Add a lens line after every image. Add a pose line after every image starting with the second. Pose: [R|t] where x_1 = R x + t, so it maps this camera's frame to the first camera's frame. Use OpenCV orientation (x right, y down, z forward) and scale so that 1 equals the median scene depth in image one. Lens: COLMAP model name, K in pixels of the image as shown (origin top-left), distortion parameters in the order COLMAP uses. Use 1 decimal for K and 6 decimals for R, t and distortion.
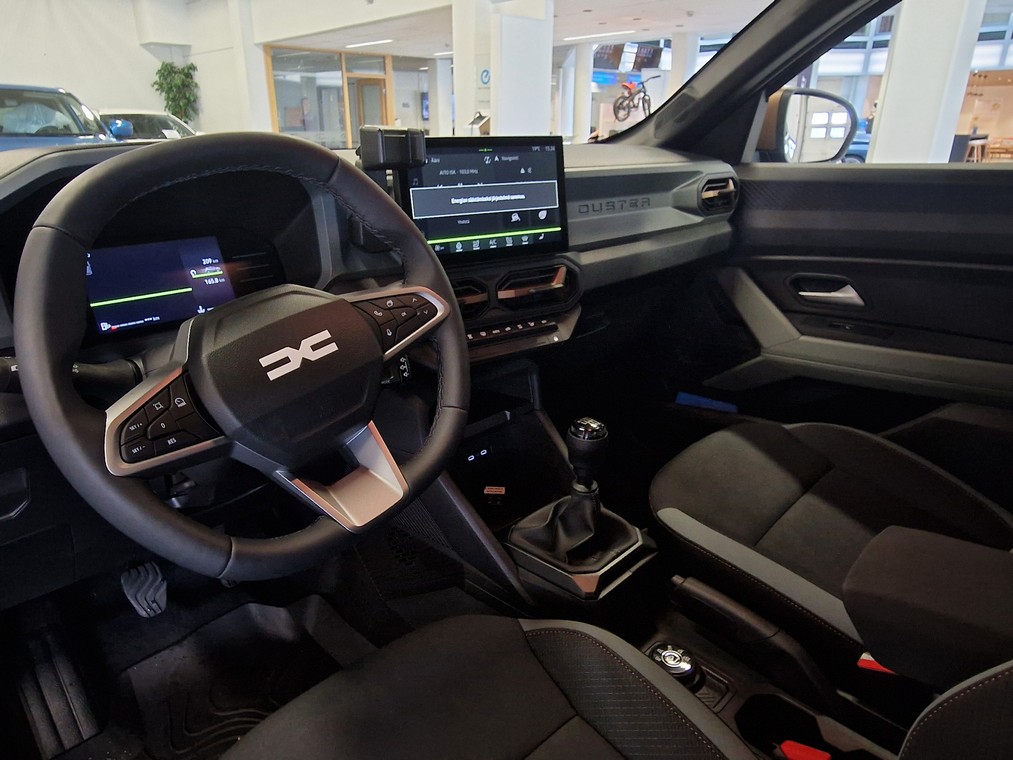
lens RADIAL K [[673.1, 0, 507.0], [0, 673.1, 374.7], [0, 0, 1]] dist [0.005500, -0.000017]
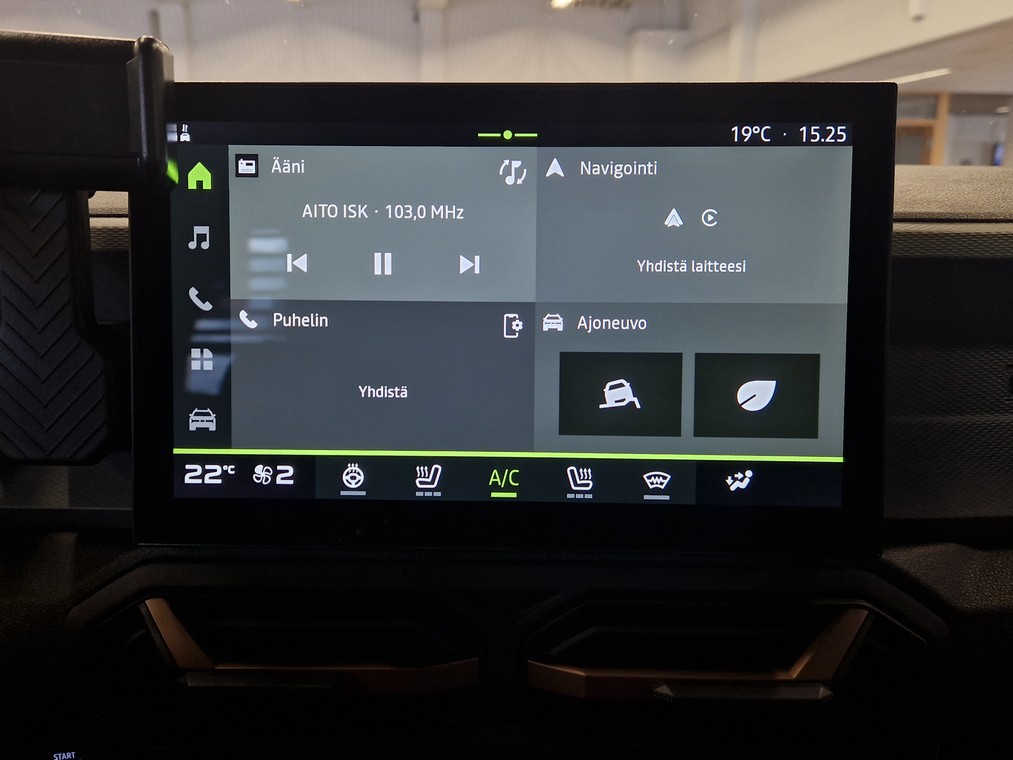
lens RADIAL K [[872.5, 0, 505.0], [0, 872.5, 374.8], [0, 0, 1]] dist [0.070379, -0.040475]
pose [[0.812038, 0.119448, -0.571250, 0.148172], [-0.205897, 0.974526, -0.088912, -0.181239], [0.546077, 0.189818, 0.815946, 0.631043]]
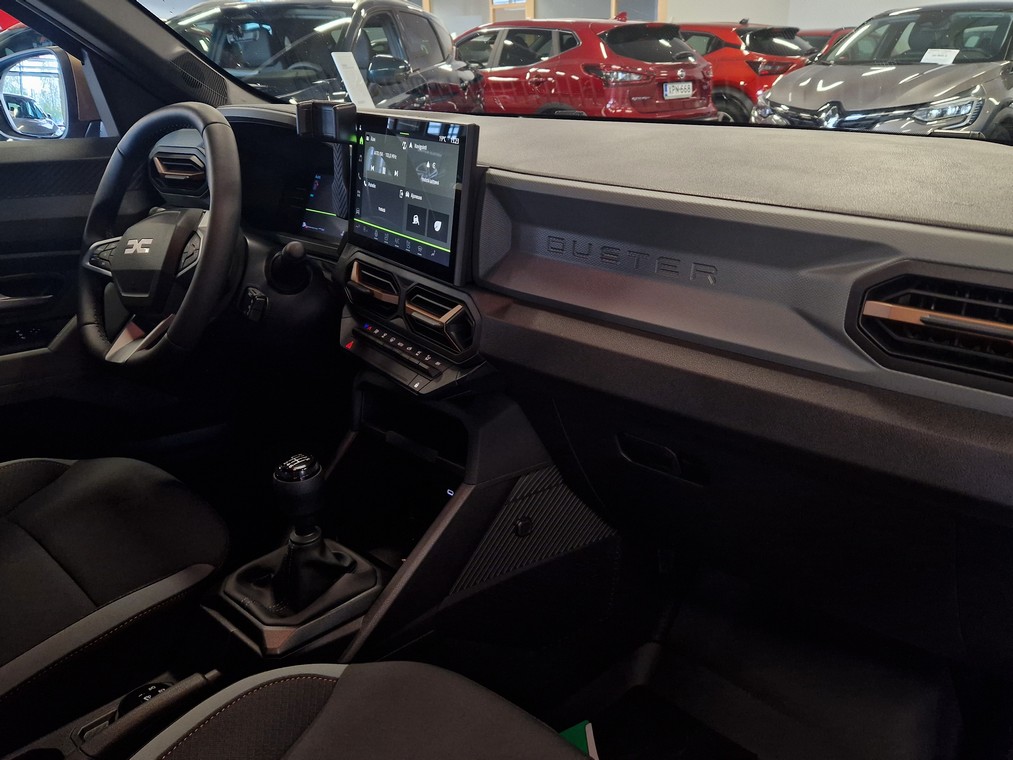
lens RADIAL K [[872.5, 0, 509.5], [0, 872.5, 376.7], [0, 0, 1]] dist [0.070379, -0.040475]
pose [[0.000356, 0.348894, -0.937162, 0.950237], [-0.335068, 0.883030, 0.328614, -0.402587], [0.942194, 0.313896, 0.117217, 0.932559]]
